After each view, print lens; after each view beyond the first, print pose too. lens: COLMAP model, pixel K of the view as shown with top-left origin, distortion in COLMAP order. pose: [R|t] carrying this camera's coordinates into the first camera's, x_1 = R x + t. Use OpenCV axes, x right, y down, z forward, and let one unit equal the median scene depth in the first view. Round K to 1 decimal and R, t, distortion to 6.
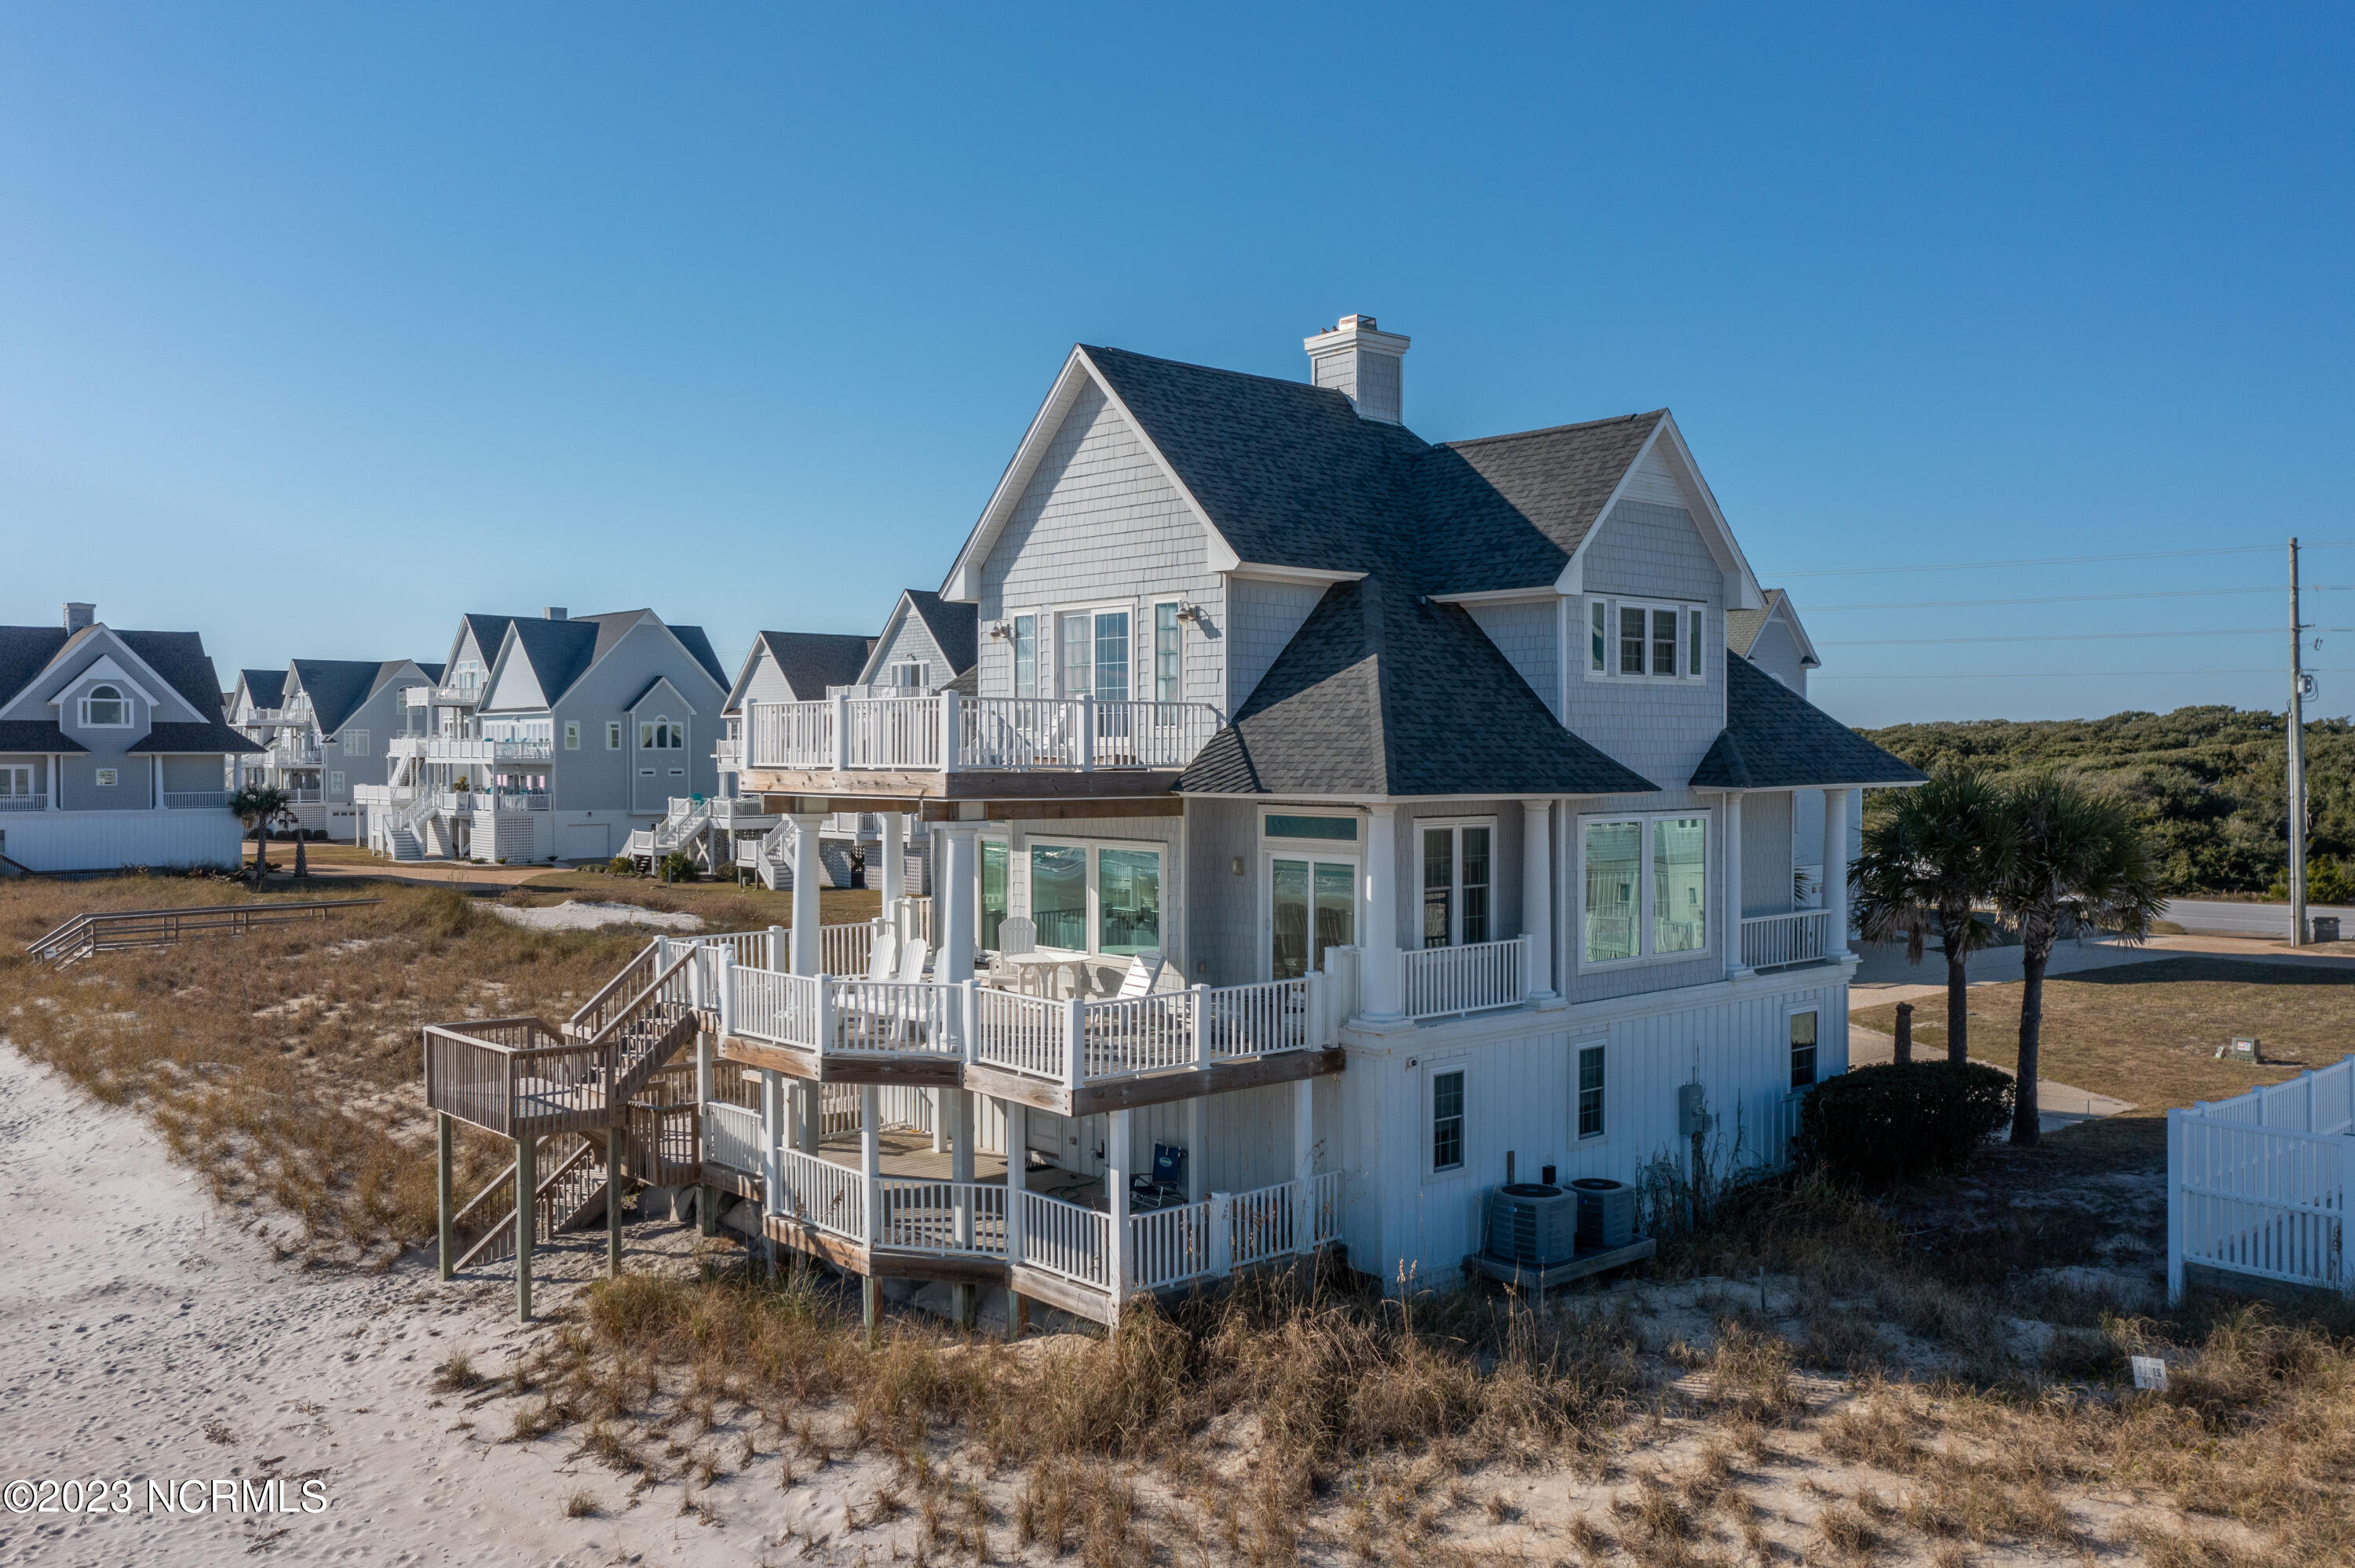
lens RADIAL K [[1879.9, 0, 1173.7], [0, 1879.9, 780.1], [0, 0, 1]] dist [-0.004383, 0.020341]
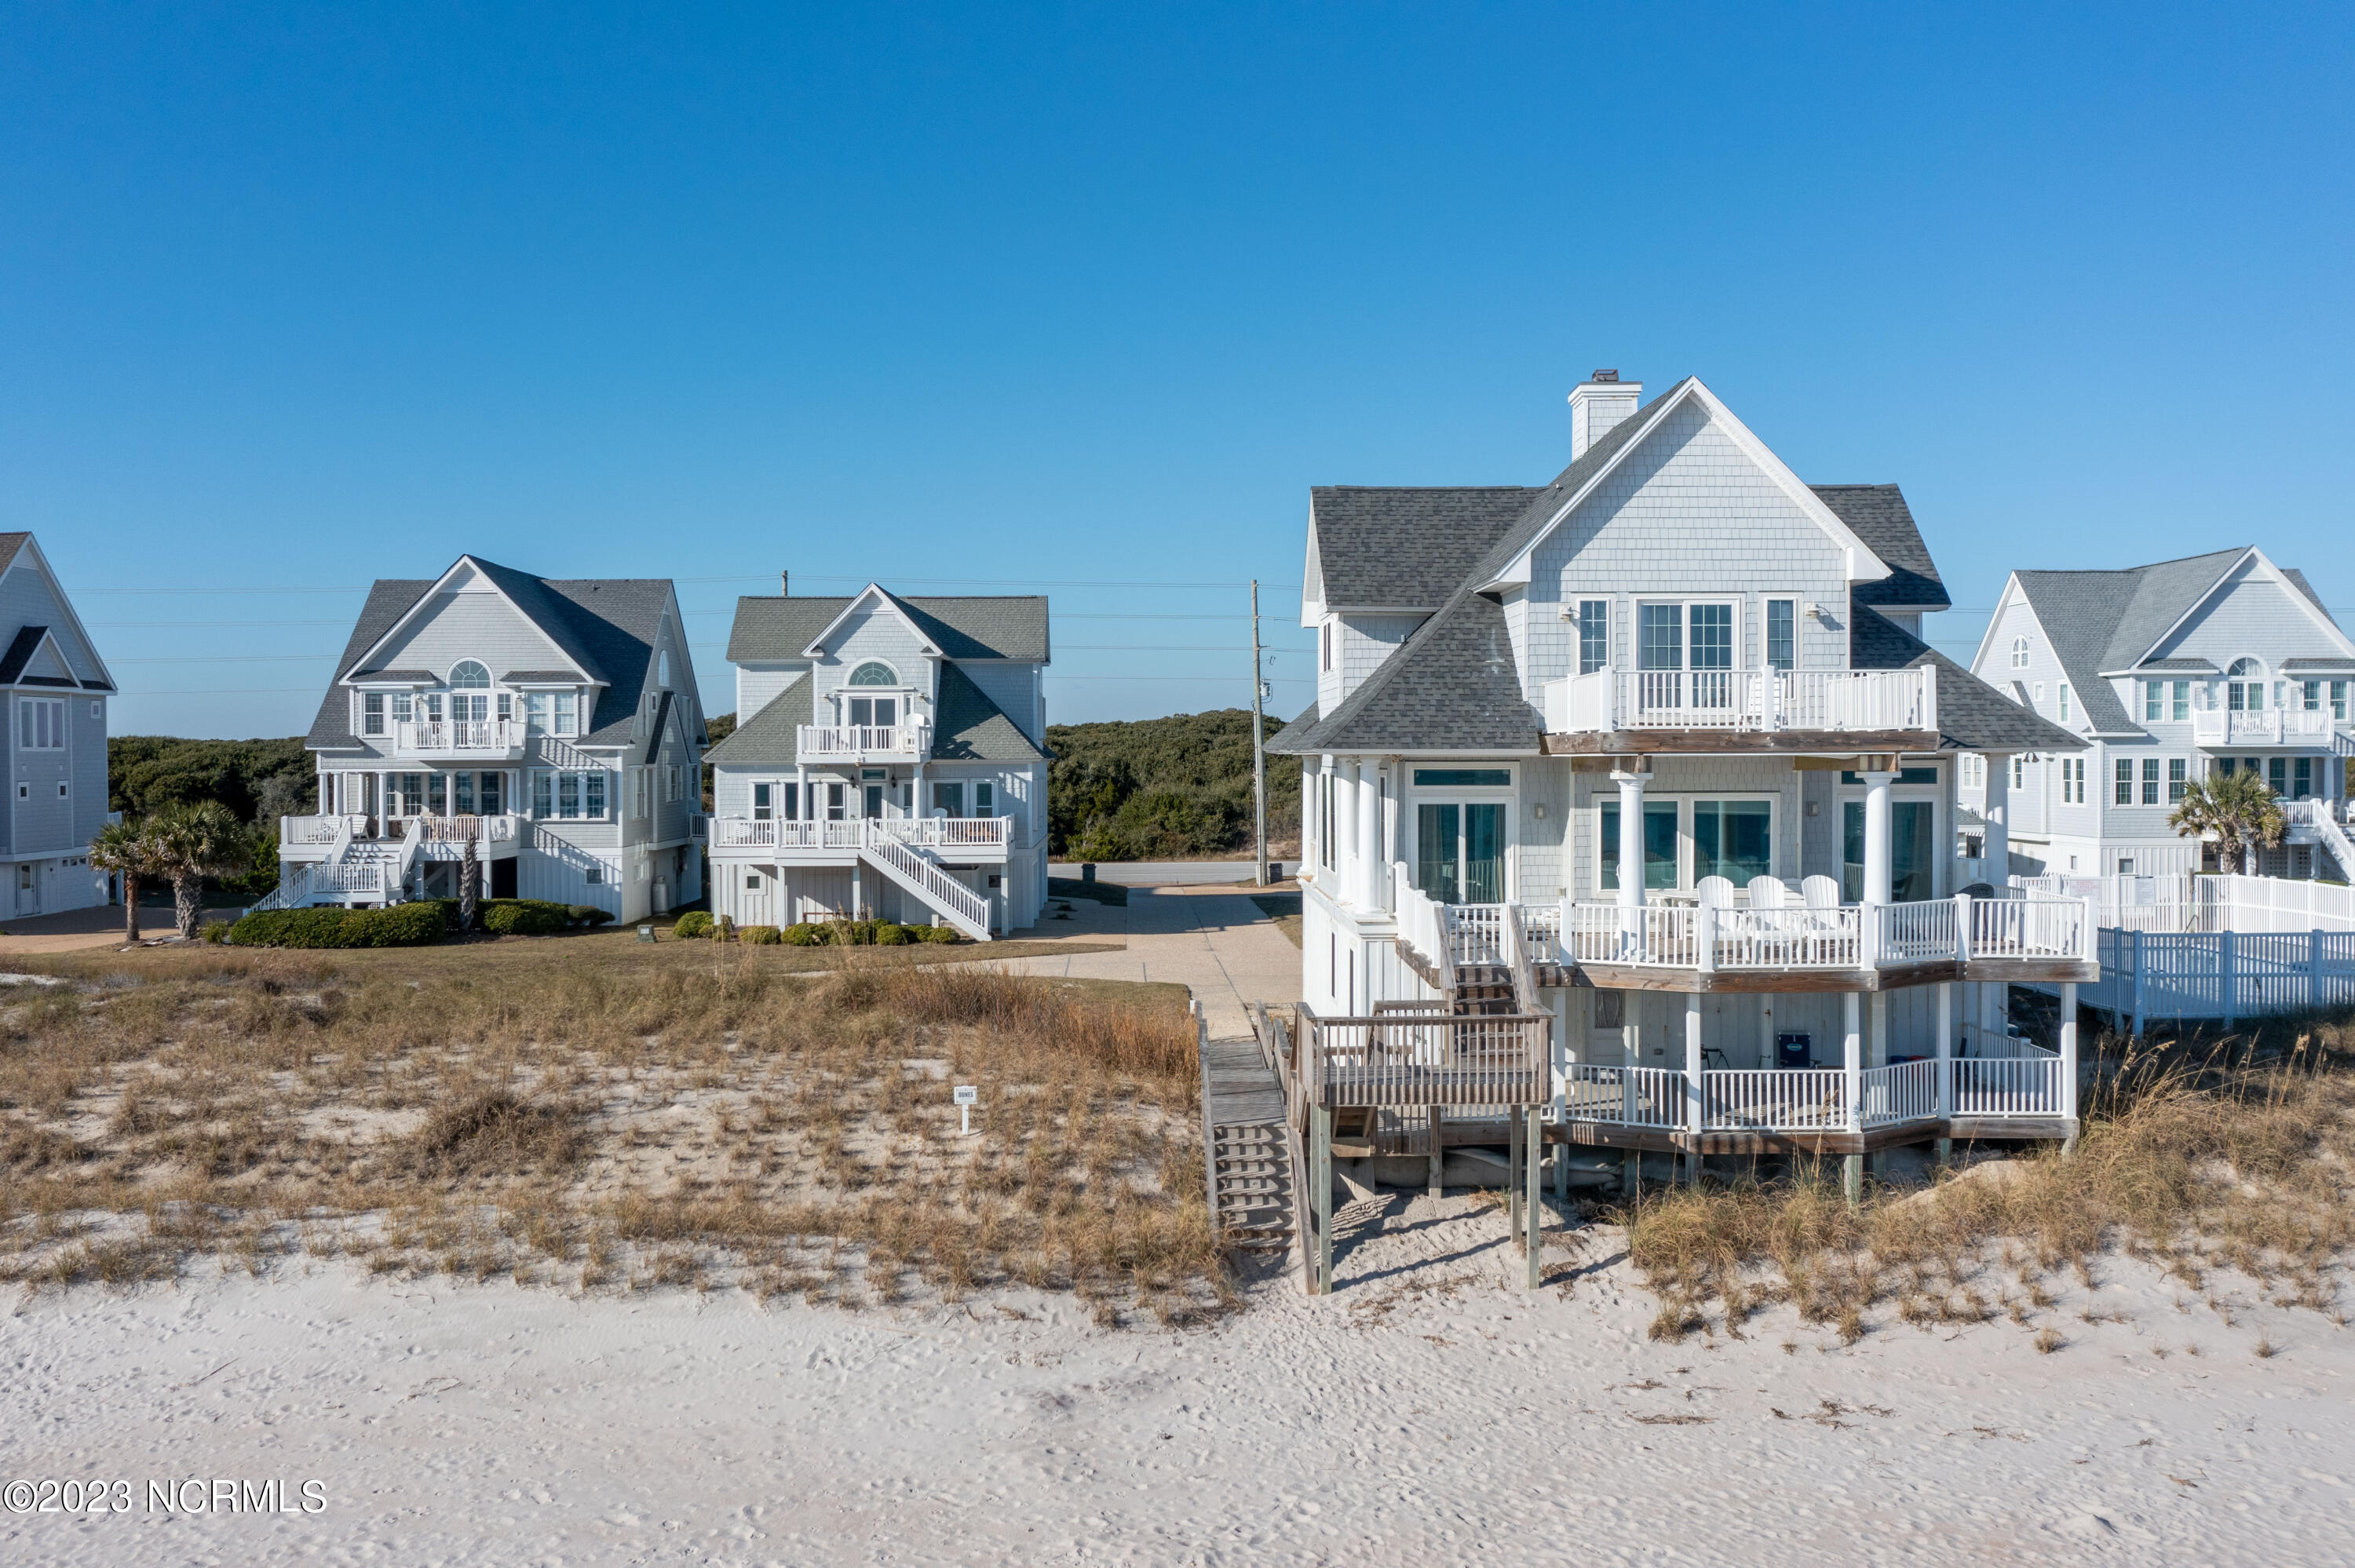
lens RADIAL K [[1879.9, 0, 1165.6], [0, 1879.9, 775.9], [0, 0, 1]] dist [-0.004383, 0.020341]
pose [[0.653140, -0.014249, 0.757103, -1.202317], [0.017090, 0.999846, 0.004074, 0.010325], [-0.757044, 0.010278, 0.653283, 0.490049]]
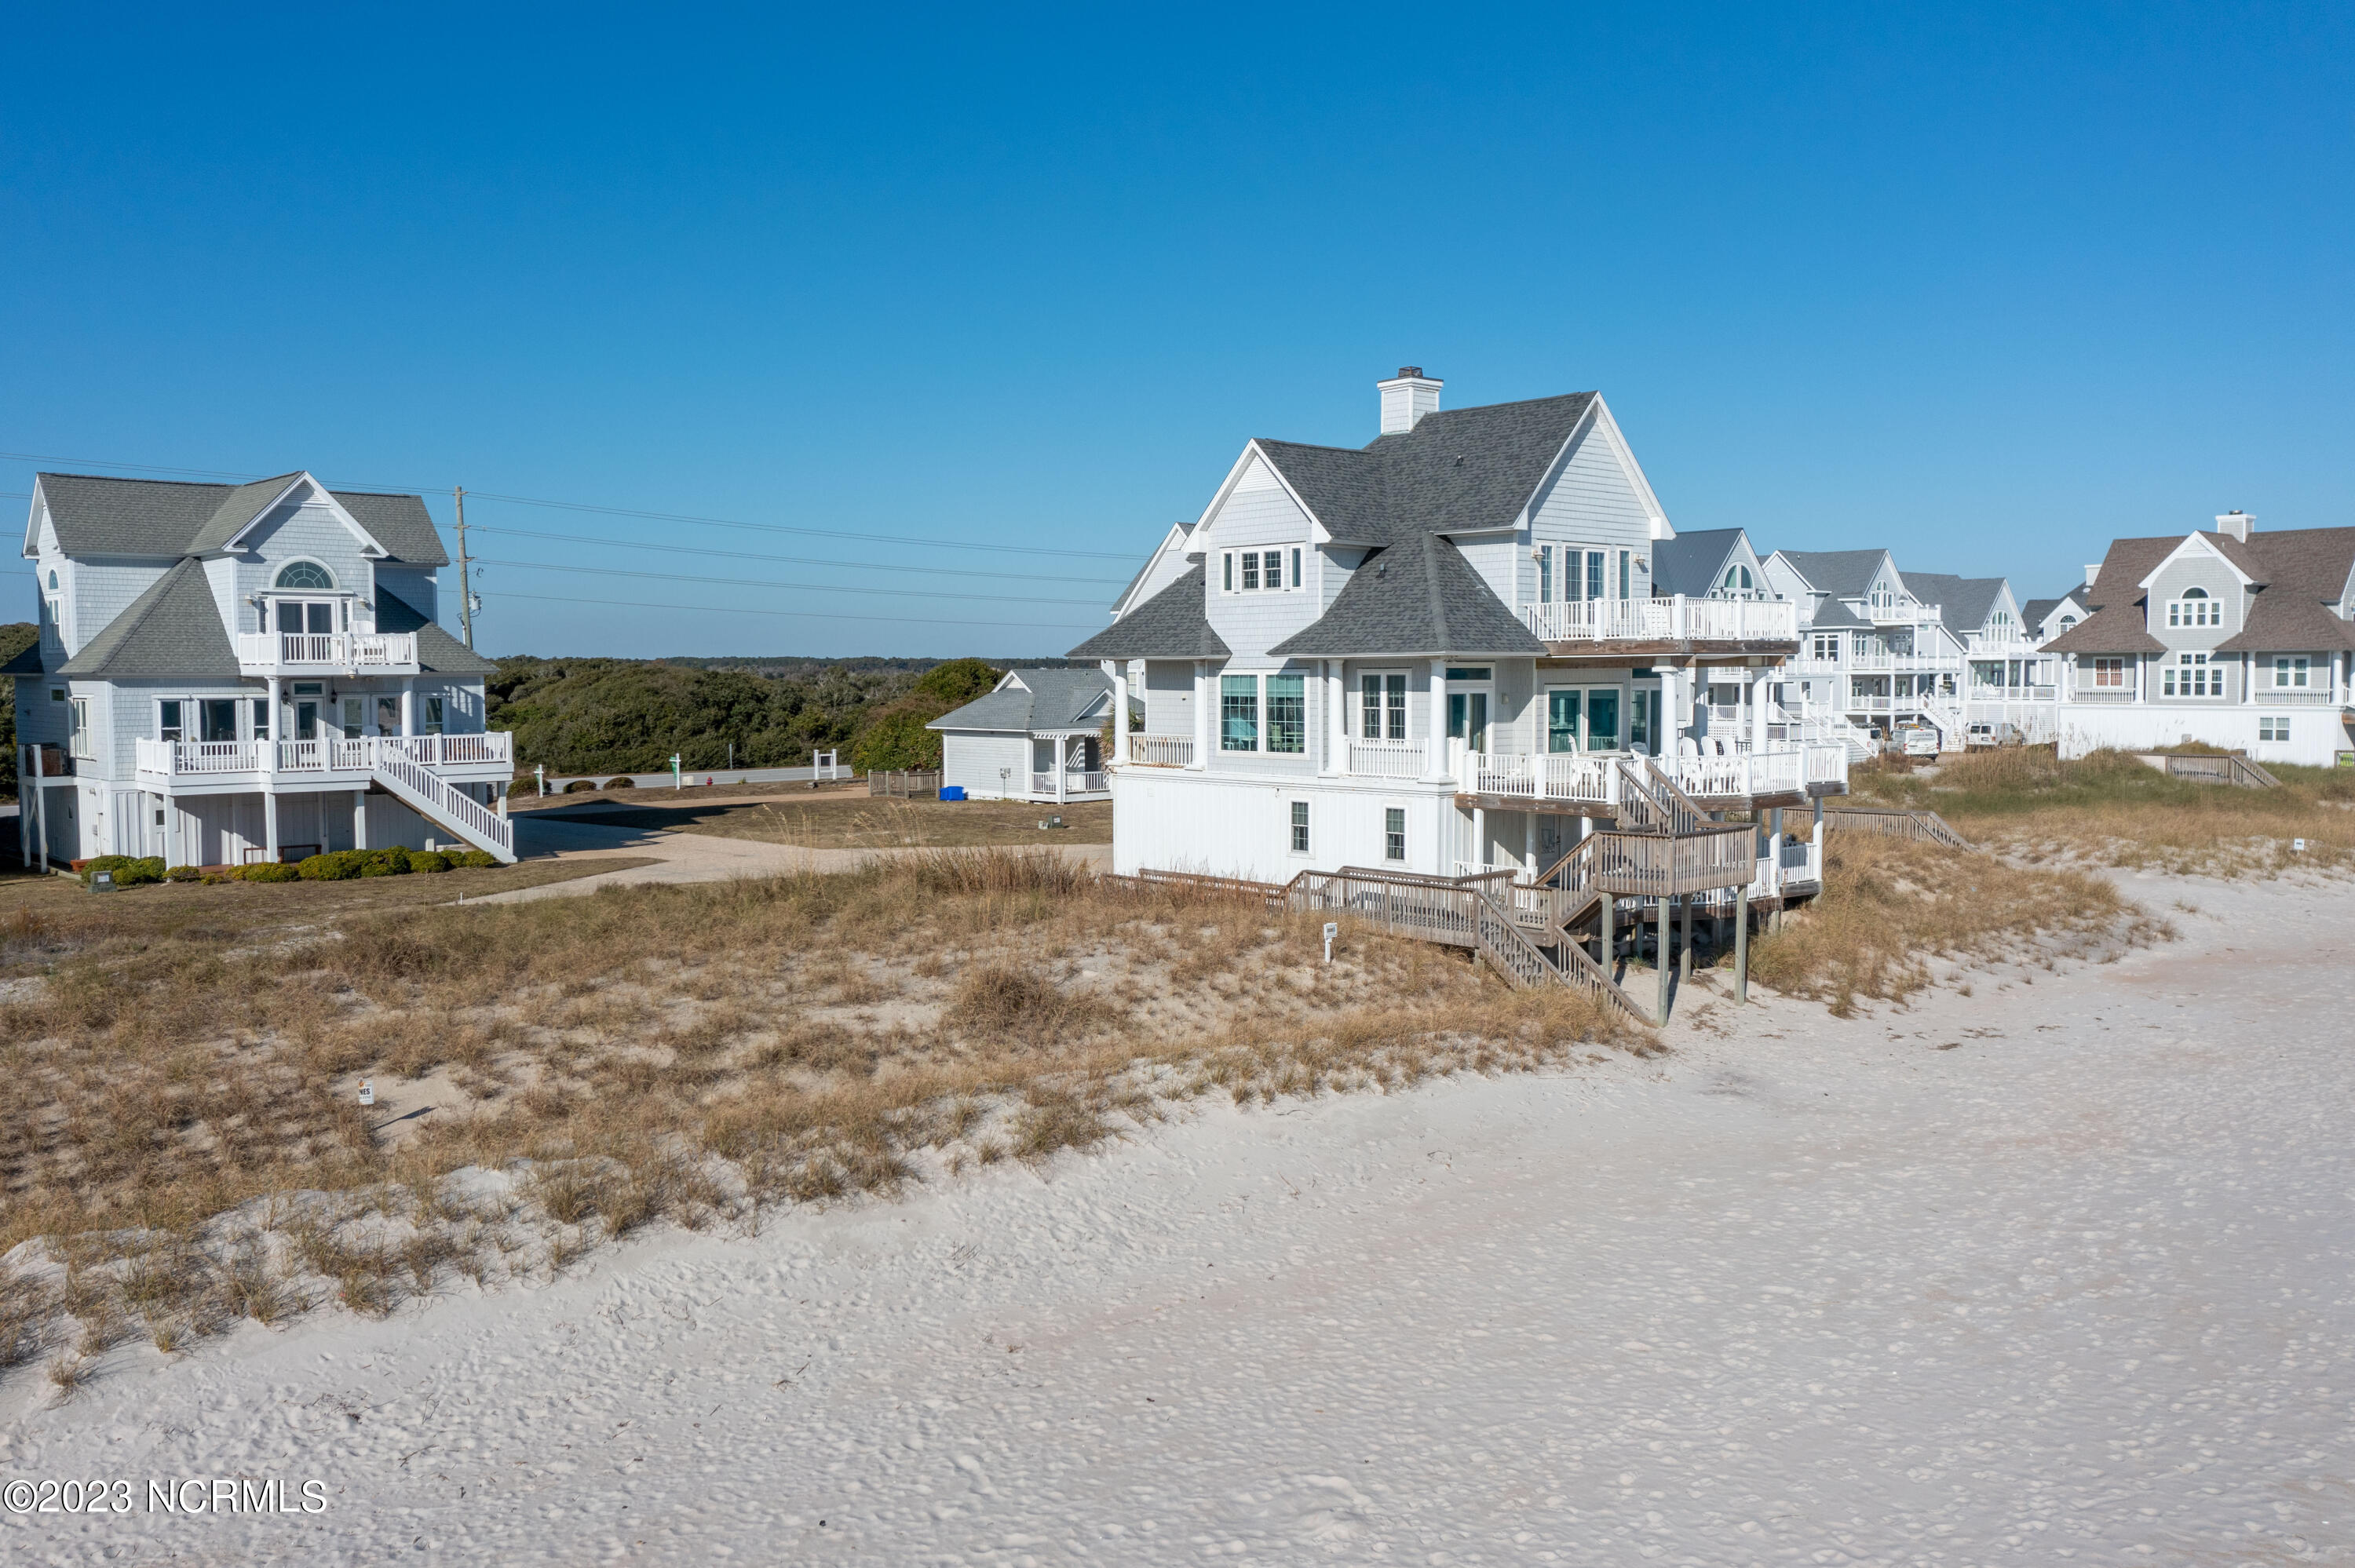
lens RADIAL K [[1879.9, 0, 1170.5], [0, 1879.9, 765.7], [0, 0, 1]] dist [-0.004383, 0.020341]
pose [[-0.011764, -0.050893, 0.998635, -1.799622], [0.021408, 0.998462, 0.051136, 0.010534], [-0.999702, 0.021980, -0.010657, 1.445089]]
